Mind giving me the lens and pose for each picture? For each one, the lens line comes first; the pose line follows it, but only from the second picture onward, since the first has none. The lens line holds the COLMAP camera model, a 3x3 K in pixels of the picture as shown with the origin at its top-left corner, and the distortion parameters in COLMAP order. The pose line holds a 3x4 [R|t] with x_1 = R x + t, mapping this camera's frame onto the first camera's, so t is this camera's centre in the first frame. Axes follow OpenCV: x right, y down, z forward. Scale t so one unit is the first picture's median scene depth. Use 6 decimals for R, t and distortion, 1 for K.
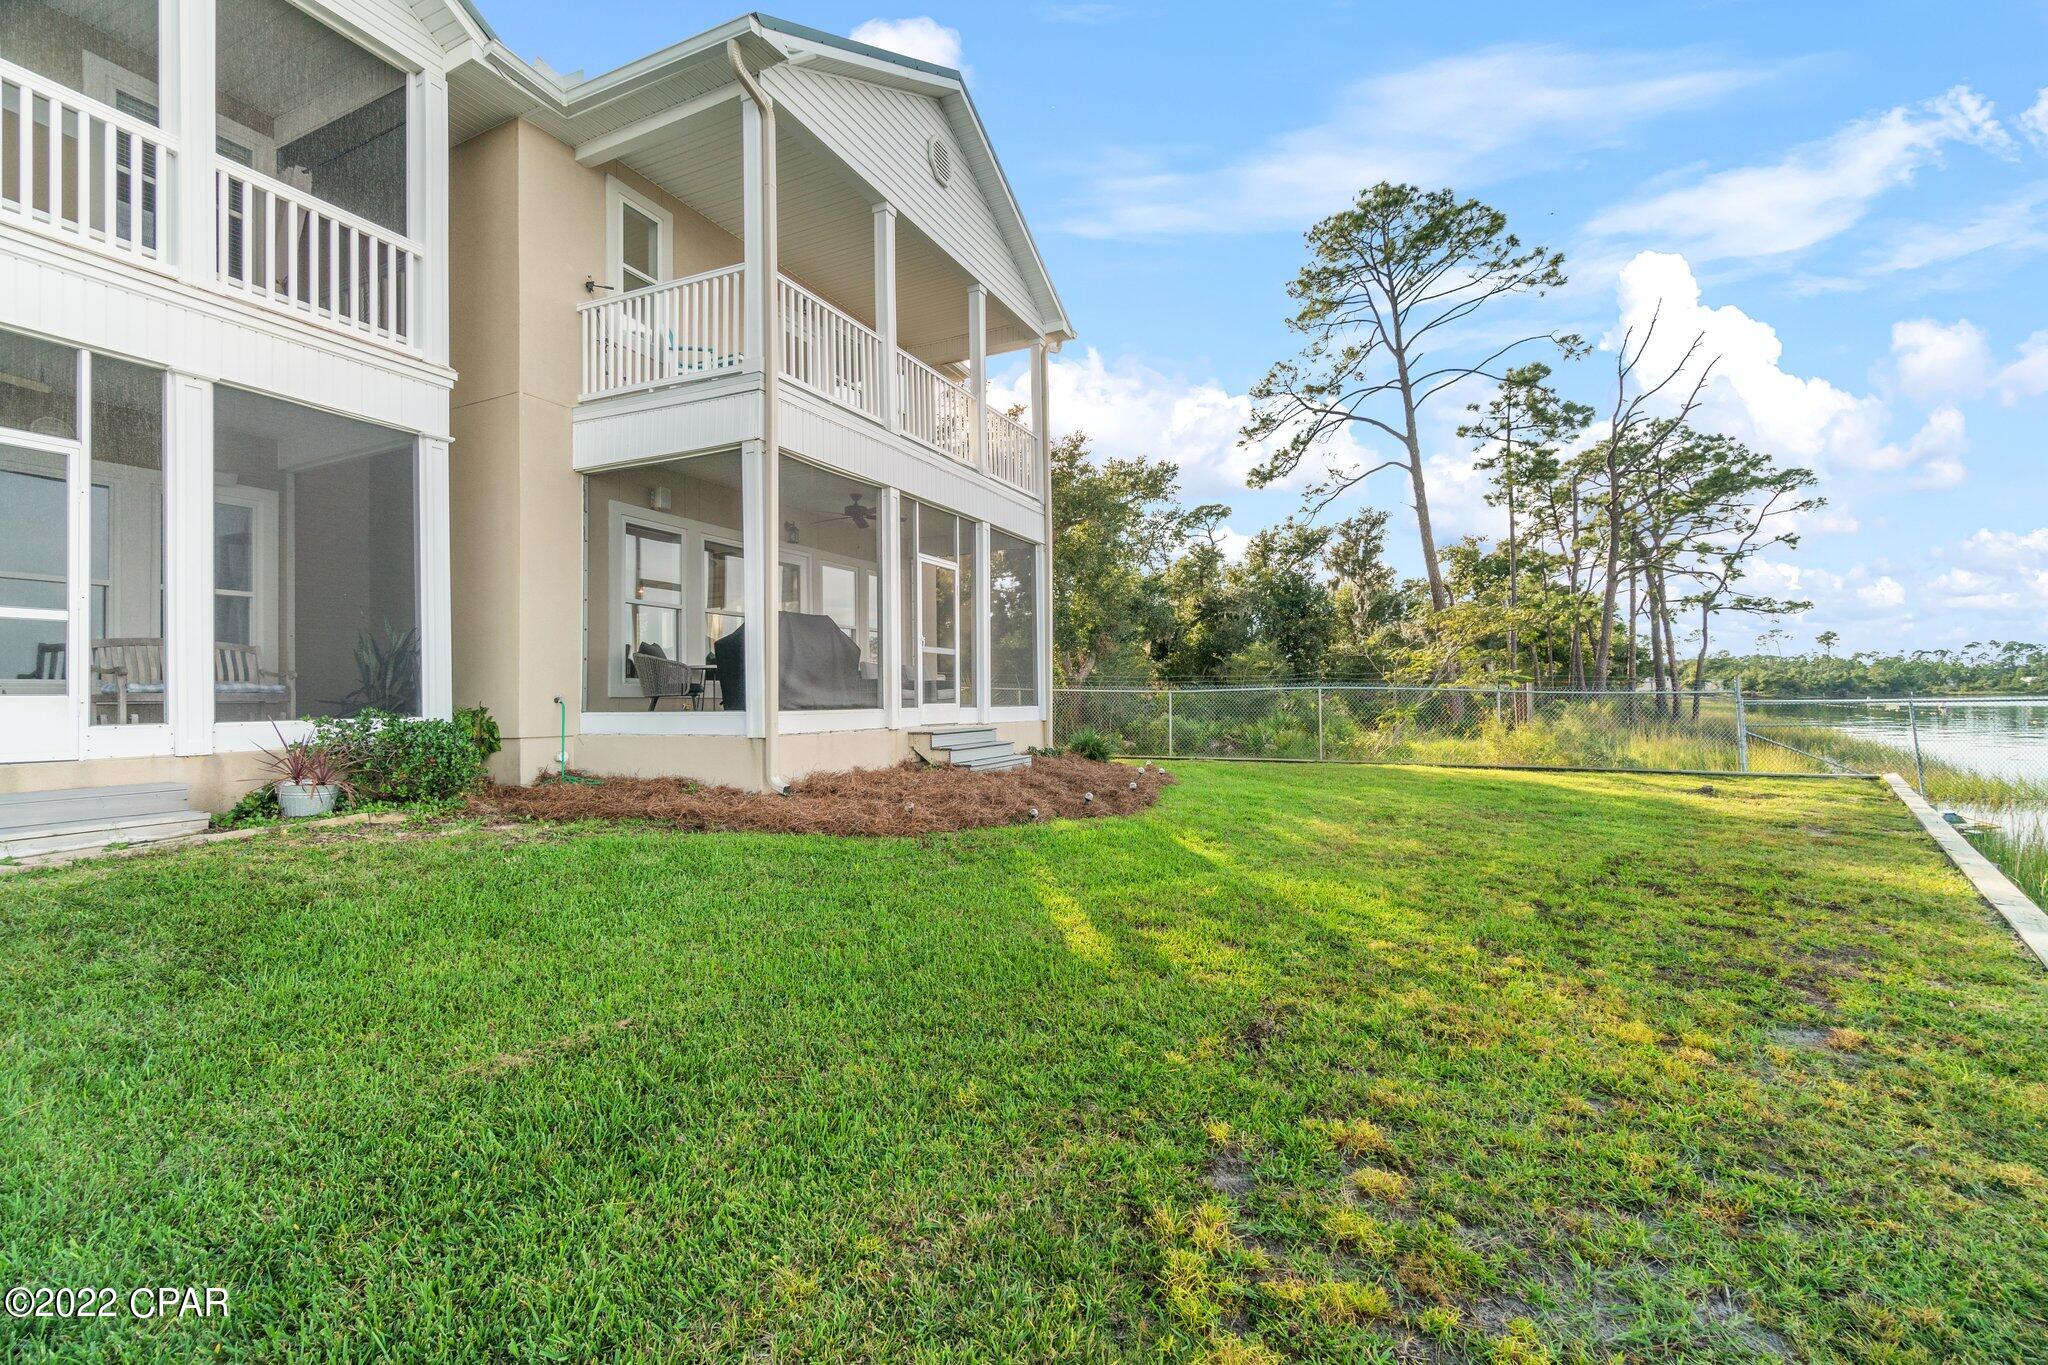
lens RADIAL K [[665.8, 0, 1020.7], [0, 665.8, 690.3], [0, 0, 1]] dist [-0.000343, -0.000003]
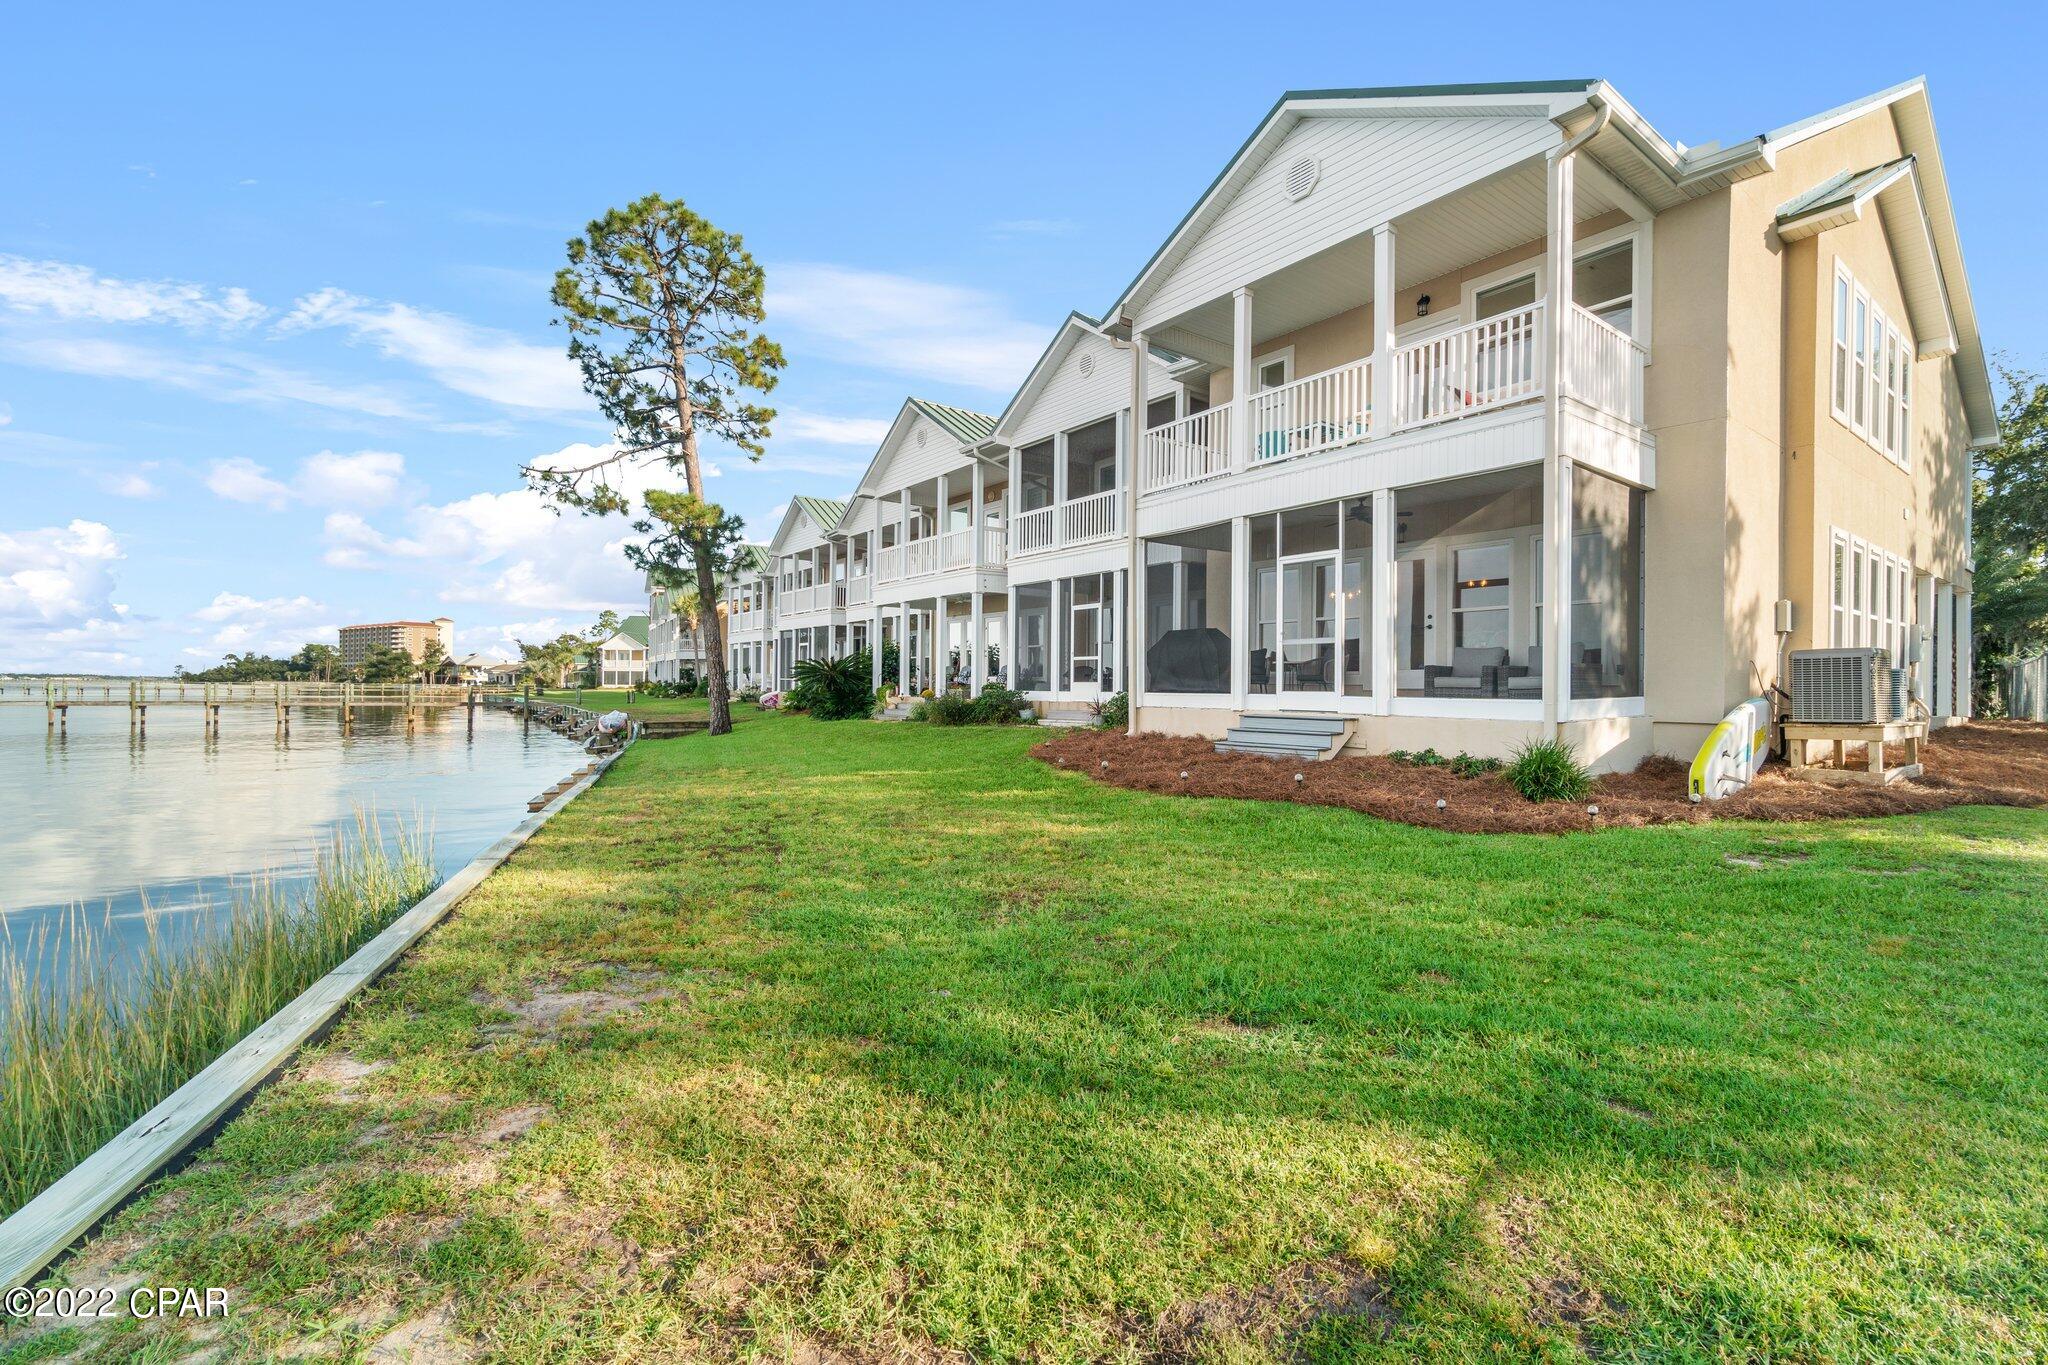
lens RADIAL K [[879.3, 0, 1016.7], [0, 879.3, 688.2], [0, 0, 1]] dist [-0.002766, 0.000032]
pose [[-0.345901, 0.009051, -0.938227, 1.396753], [0.009203, 0.999938, 0.006253, 0.002409], [0.938226, -0.006472, -0.345963, 1.089891]]
